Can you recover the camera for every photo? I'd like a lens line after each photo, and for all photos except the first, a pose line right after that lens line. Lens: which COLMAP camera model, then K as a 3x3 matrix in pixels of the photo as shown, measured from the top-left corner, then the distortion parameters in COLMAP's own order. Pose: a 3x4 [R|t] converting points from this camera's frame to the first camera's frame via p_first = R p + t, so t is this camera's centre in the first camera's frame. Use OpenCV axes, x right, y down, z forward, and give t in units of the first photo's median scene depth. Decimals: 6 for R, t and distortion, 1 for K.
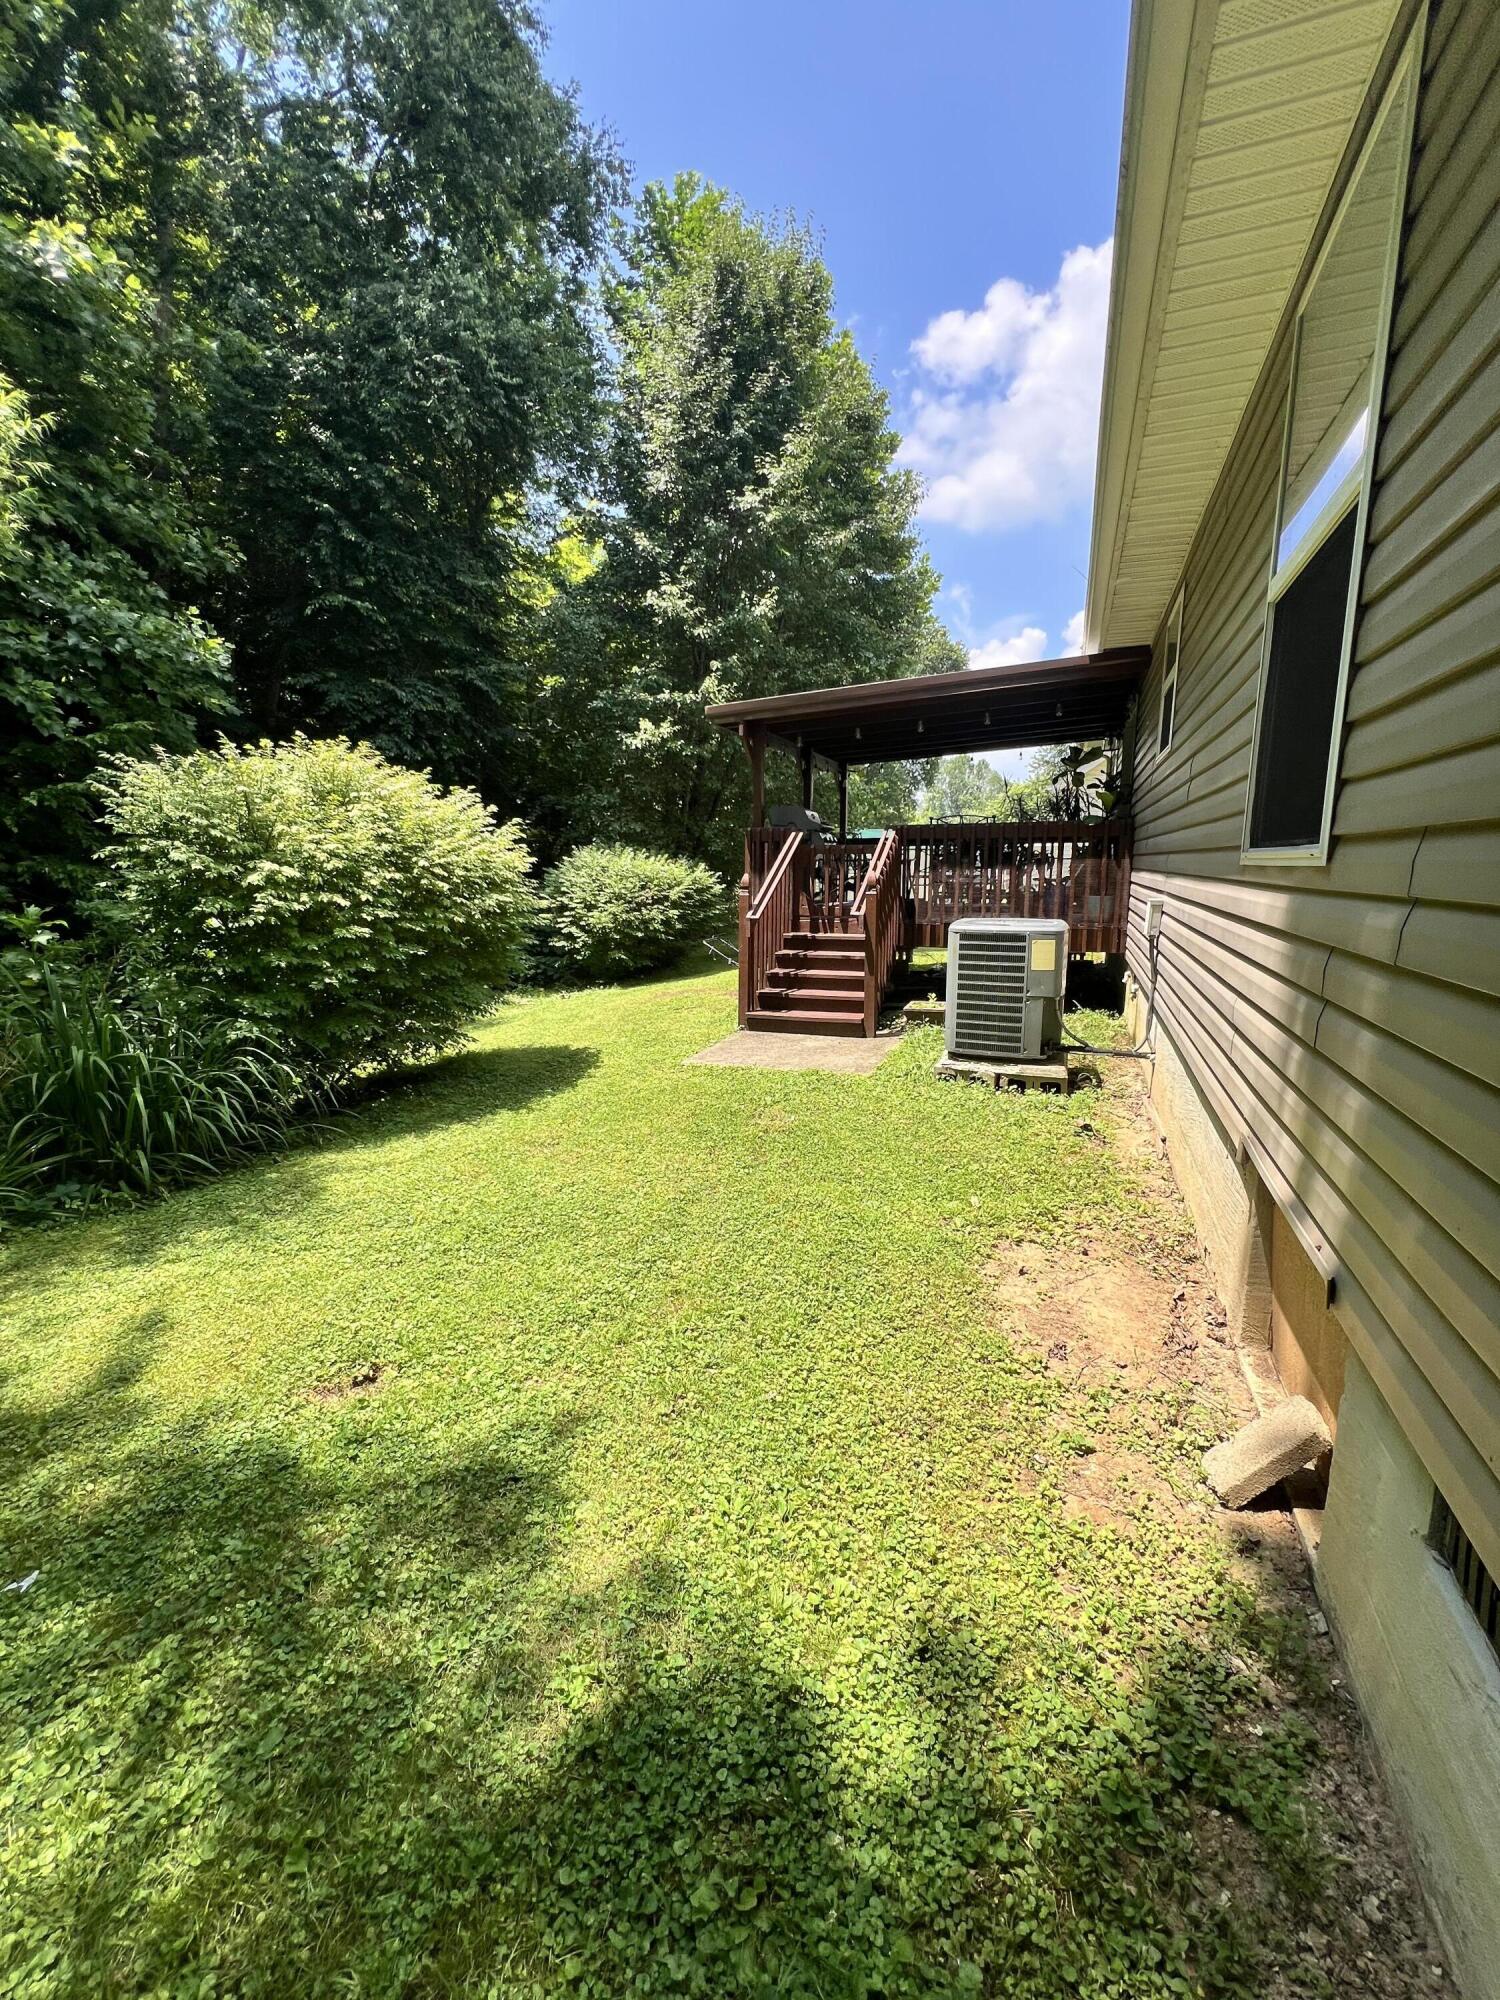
lens RADIAL K [[804.3, 0, 746.2], [0, 804.3, 998.9], [0, 0, 1]] dist [-0.002859, 0.001251]
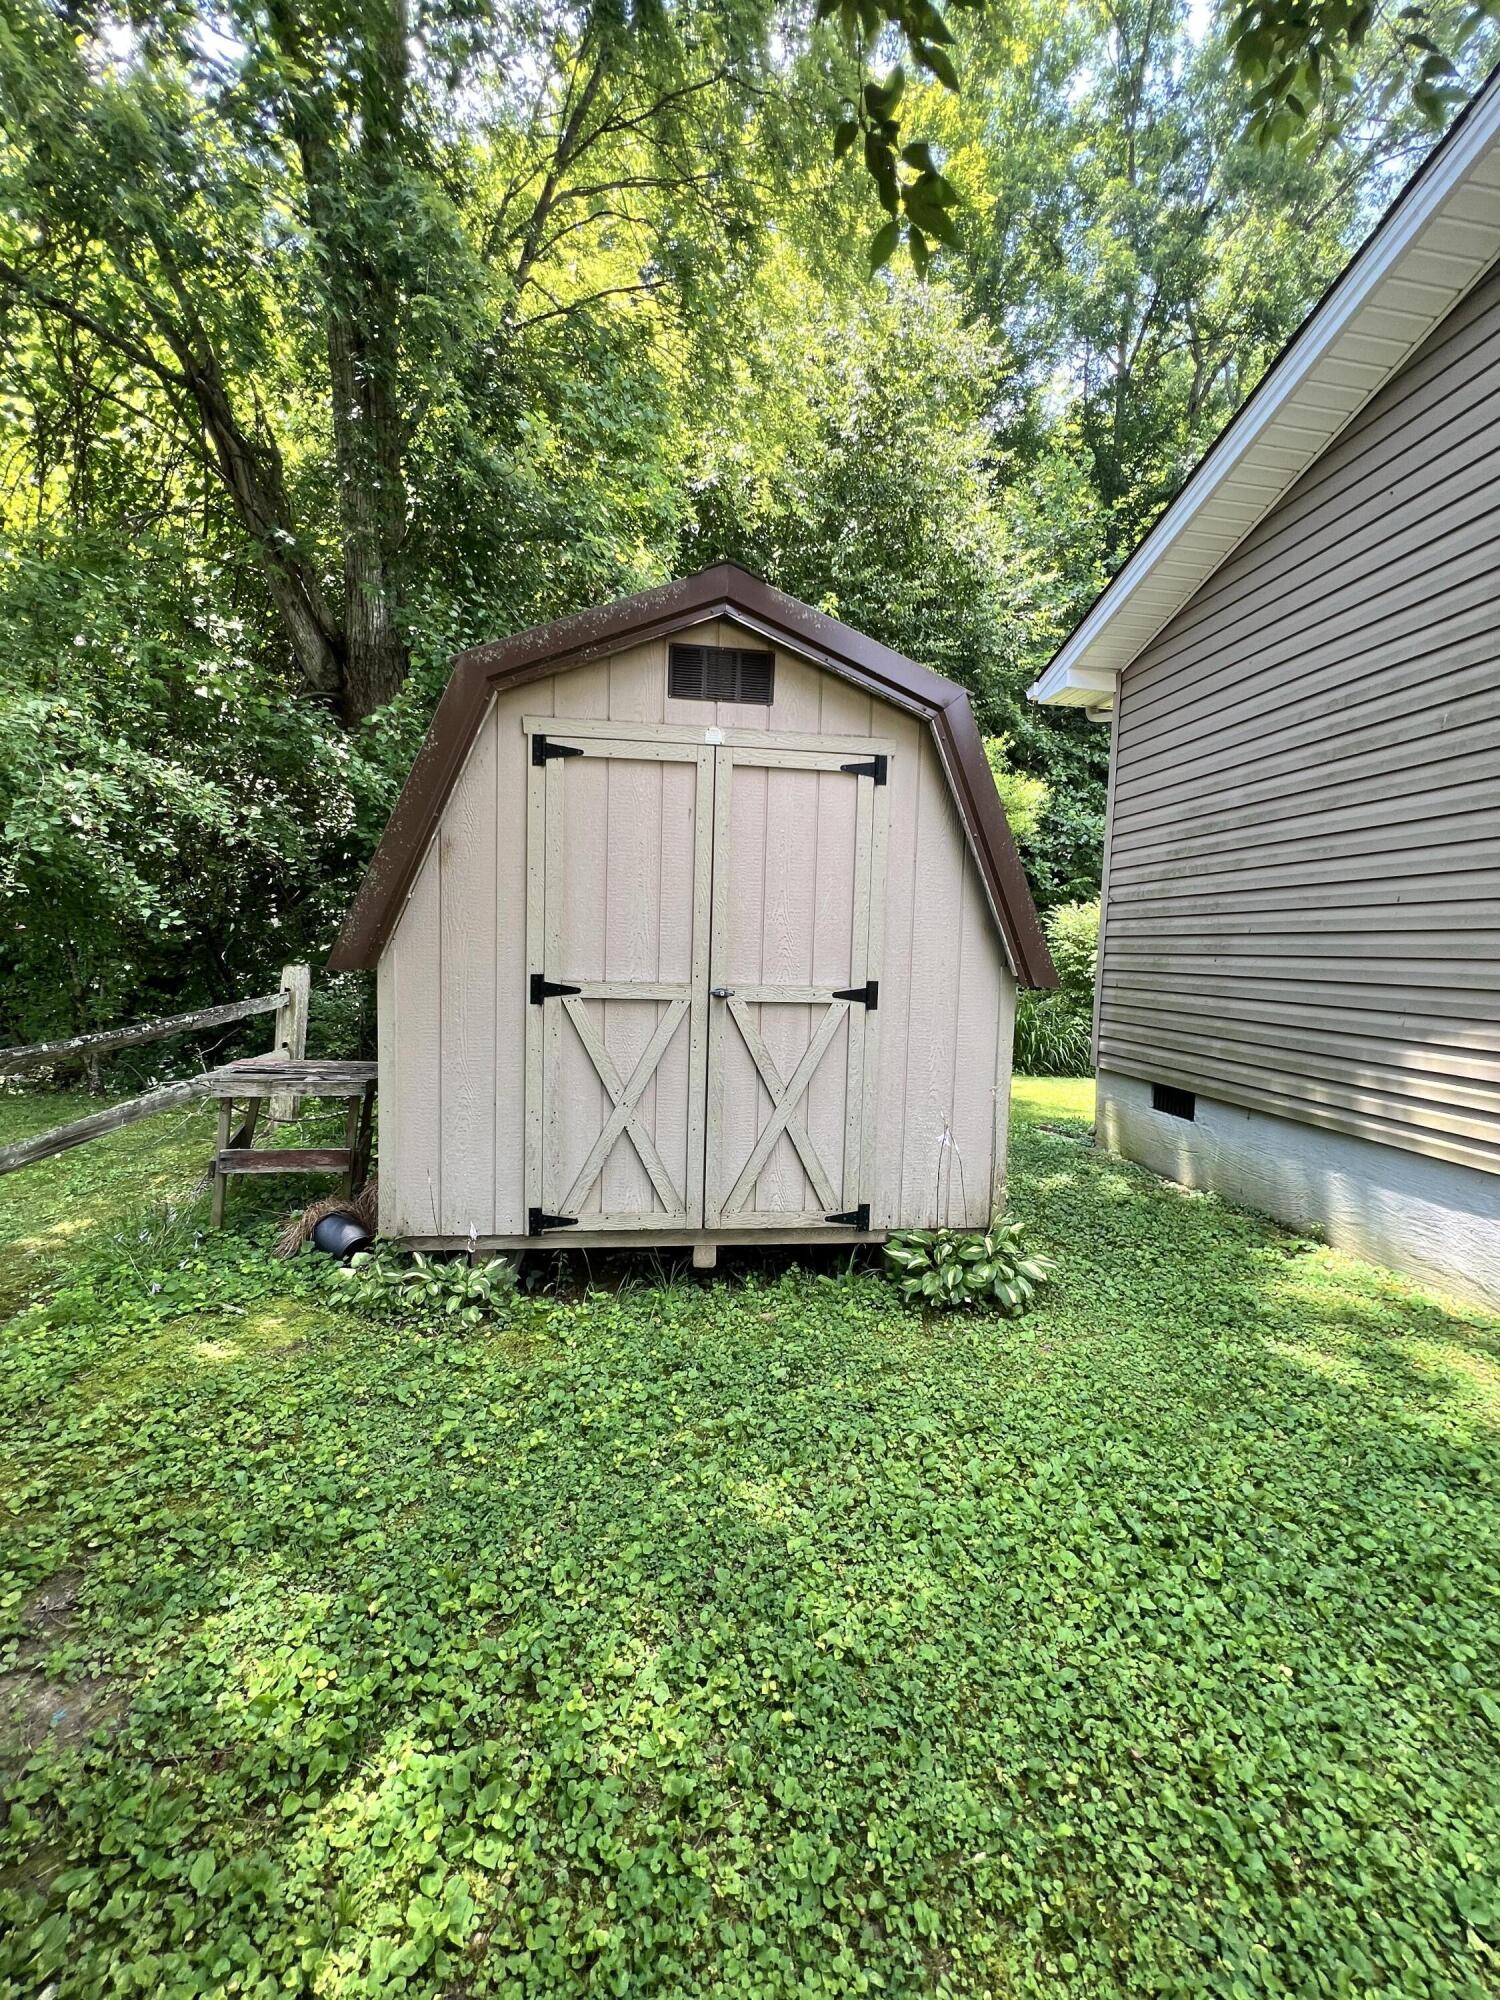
lens RADIAL K [[804.3, 0, 746.9], [0, 804.3, 1010.6], [0, 0, 1]] dist [-0.002859, 0.001251]
pose [[0.475669, 0.085017, -0.875506, 0.560578], [-0.178518, 0.983936, -0.001444, 0.106752], [0.861319, 0.156980, 0.483205, -0.559817]]
